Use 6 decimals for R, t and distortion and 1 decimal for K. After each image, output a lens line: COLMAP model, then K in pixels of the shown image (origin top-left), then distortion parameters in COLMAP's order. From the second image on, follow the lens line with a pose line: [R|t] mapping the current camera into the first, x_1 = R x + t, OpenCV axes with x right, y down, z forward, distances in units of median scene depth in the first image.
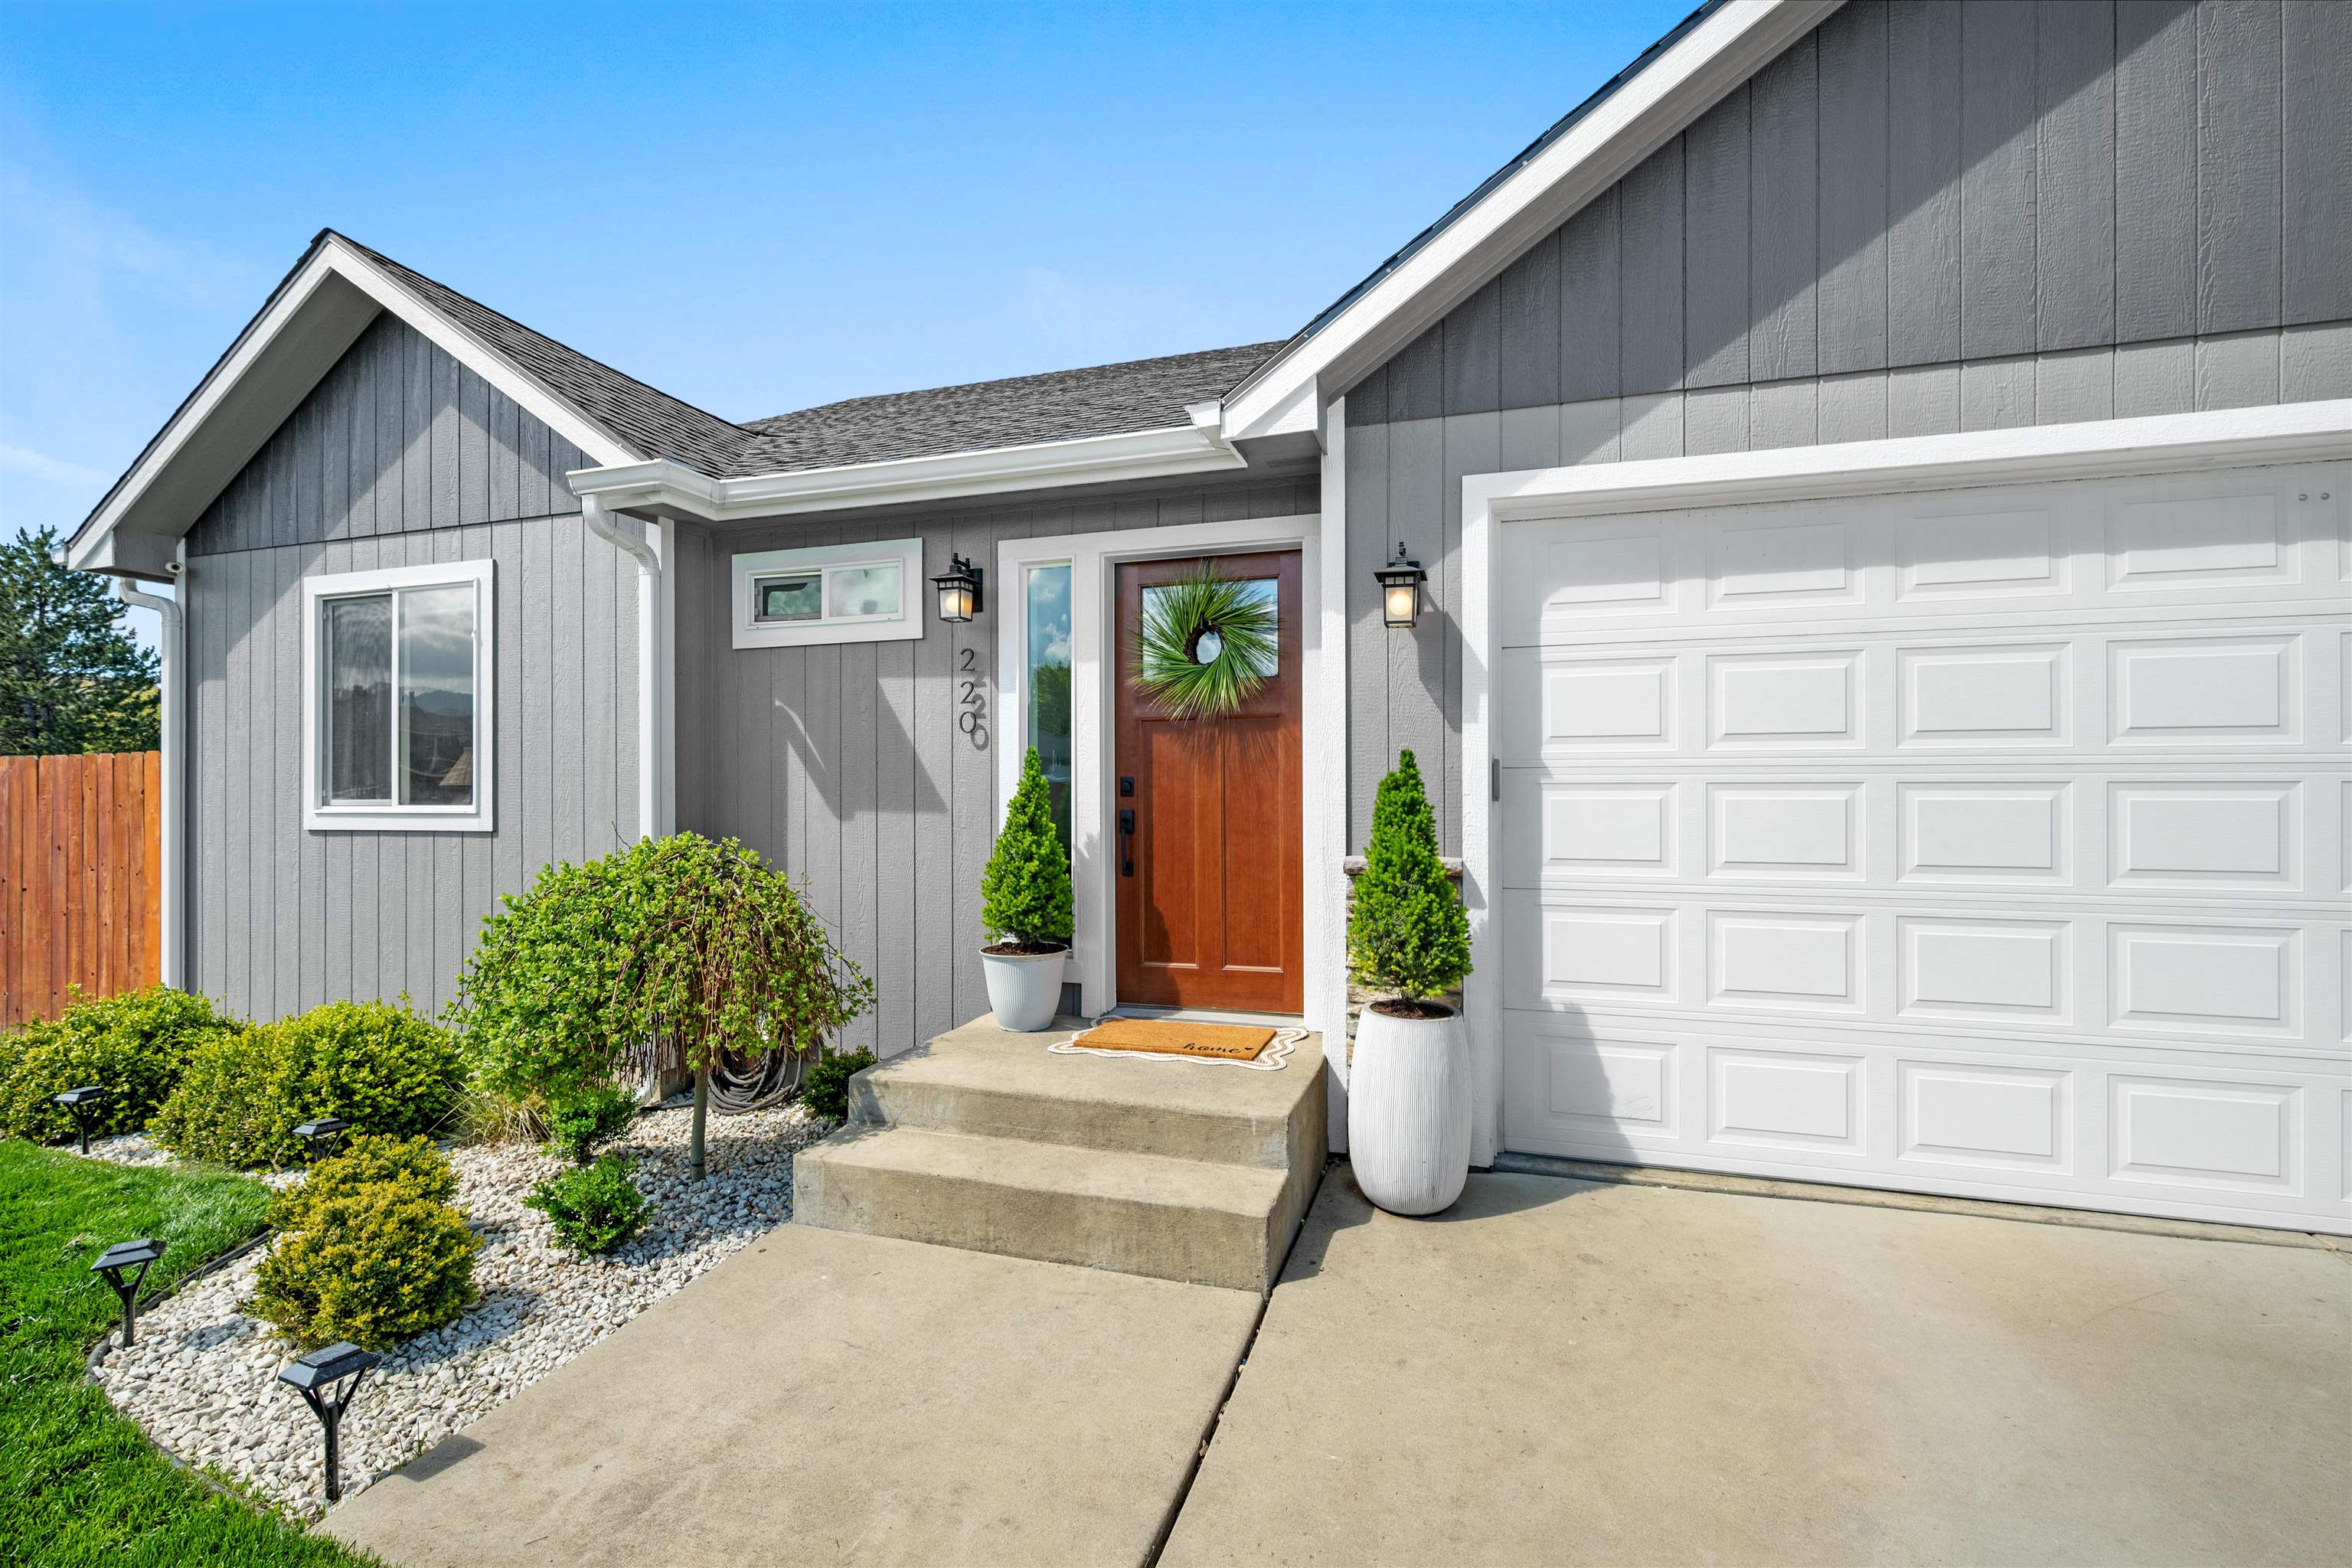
lens RADIAL K [[1044.9, 0, 1181.3], [0, 1044.9, 790.5], [0, 0, 1]] dist [0.001405, 0.000299]
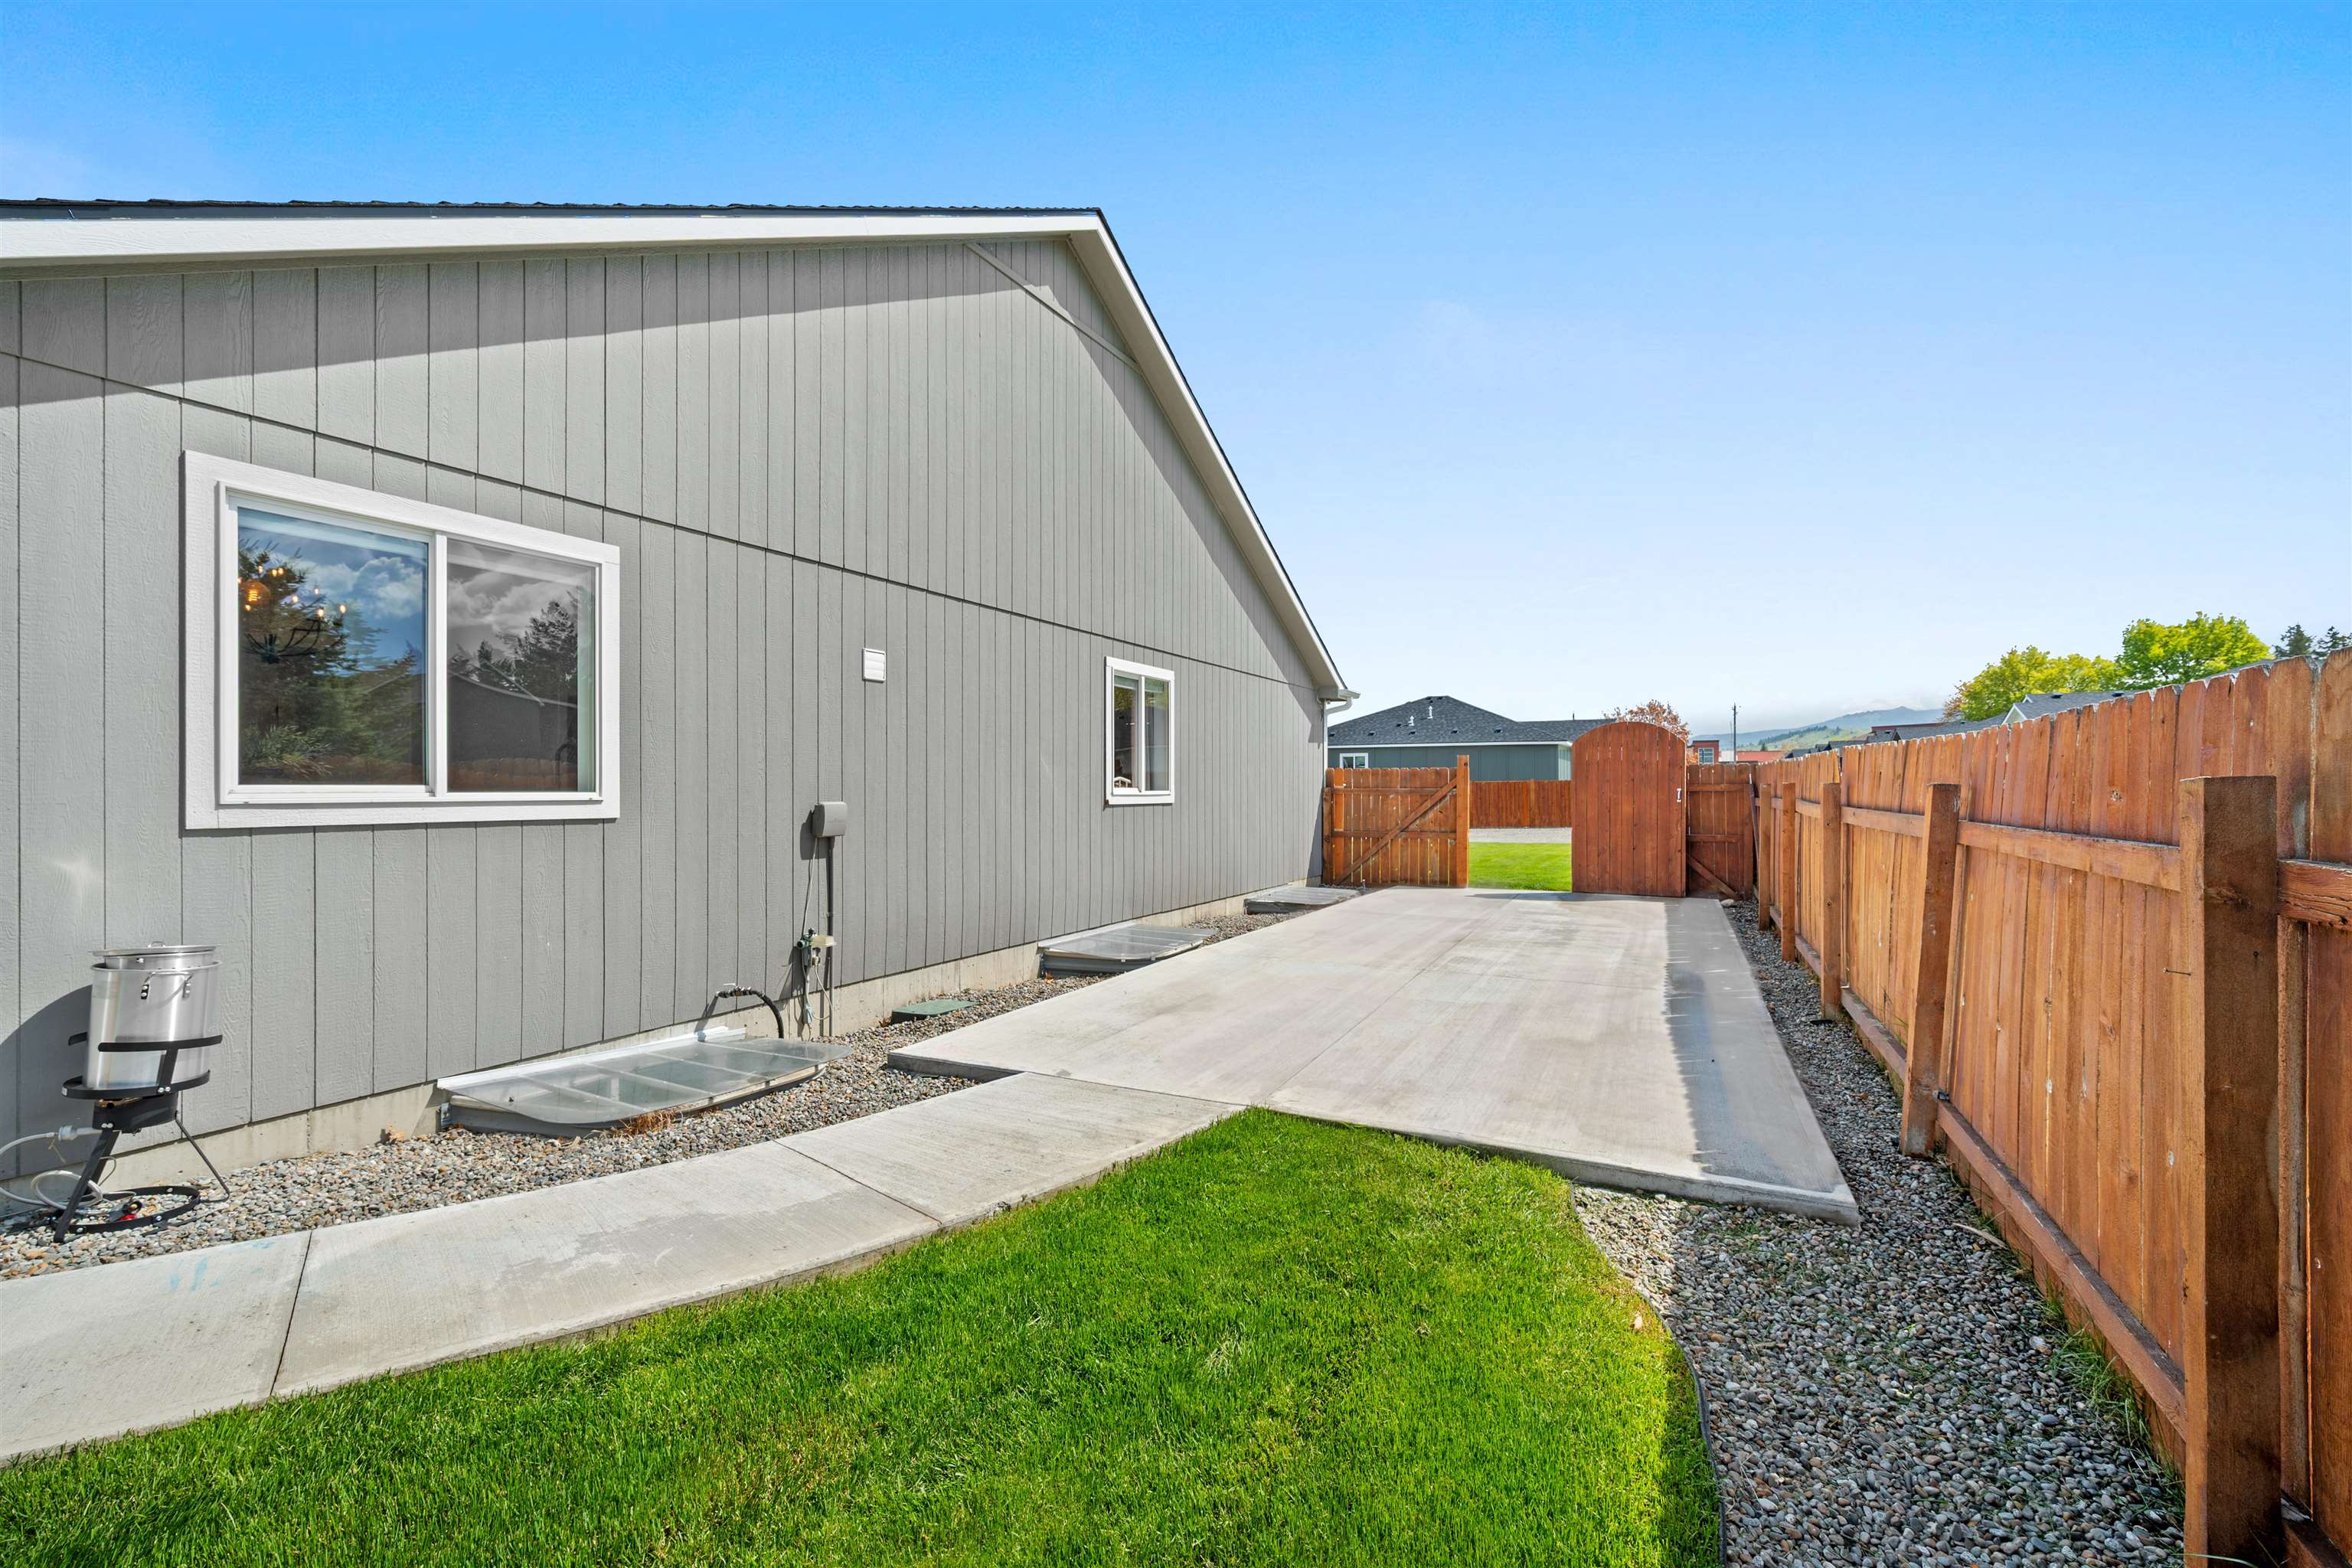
lens RADIAL K [[1044.9, 0, 1181.3], [0, 1044.9, 790.5], [0, 0, 1]] dist [0.001405, 0.000299]
pose [[0.140522, 0.007358, 0.990050, -3.293680], [-0.005106, 0.999964, -0.006707, 0.034614], [-0.990064, -0.004113, 0.140555, 0.665552]]
